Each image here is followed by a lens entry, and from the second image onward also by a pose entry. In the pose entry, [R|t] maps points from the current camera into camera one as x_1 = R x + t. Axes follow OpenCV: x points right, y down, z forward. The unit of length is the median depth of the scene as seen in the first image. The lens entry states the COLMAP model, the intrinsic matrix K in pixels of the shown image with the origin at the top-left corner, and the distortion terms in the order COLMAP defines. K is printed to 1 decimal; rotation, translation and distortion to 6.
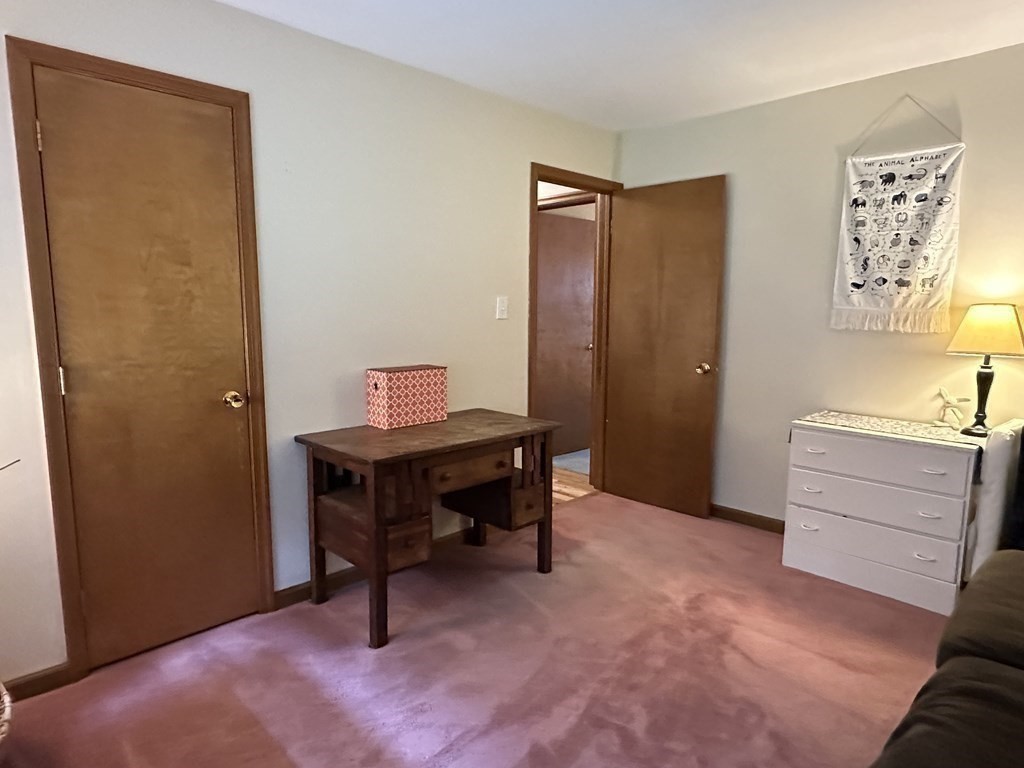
lens RADIAL K [[616.5, 0, 507.6], [0, 616.5, 386.9], [0, 0, 1]] dist [-0.000626, -0.001344]
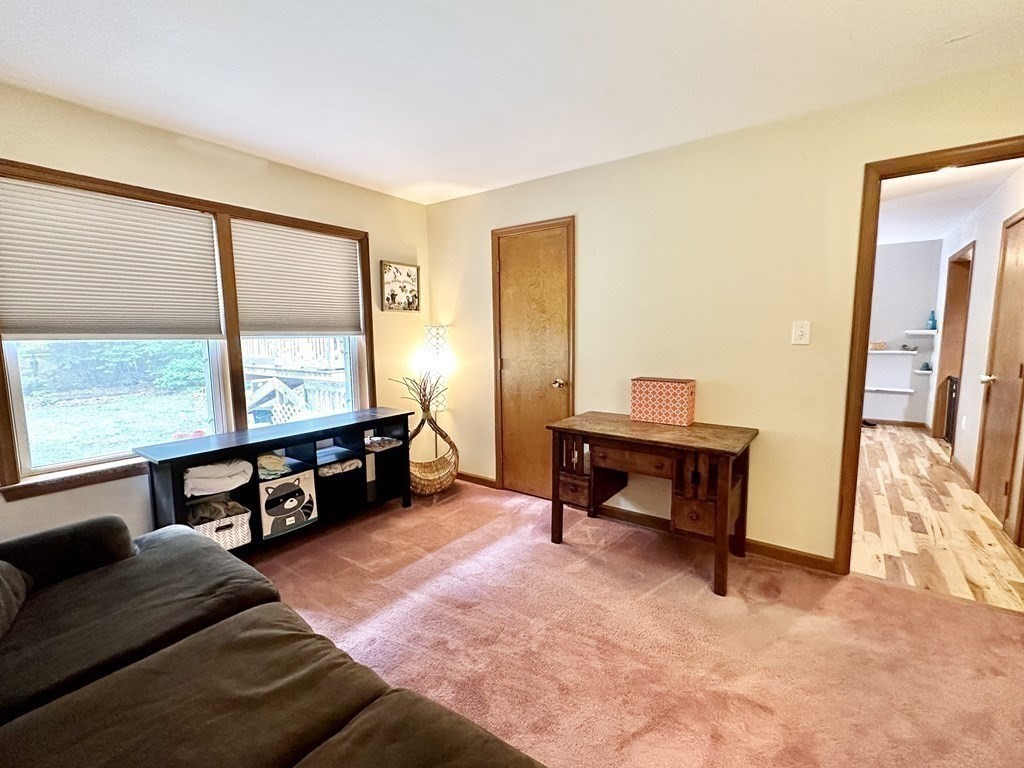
lens RADIAL K [[451.6, 0, 510.4], [0, 451.6, 385.4], [0, 0, 1]] dist [0.001858, -0.001309]
pose [[0.154315, 0.112172, -0.981633, 0.874856], [-0.118989, 0.988413, 0.094241, -0.084015], [0.980831, 0.102260, 0.165874, 0.629691]]
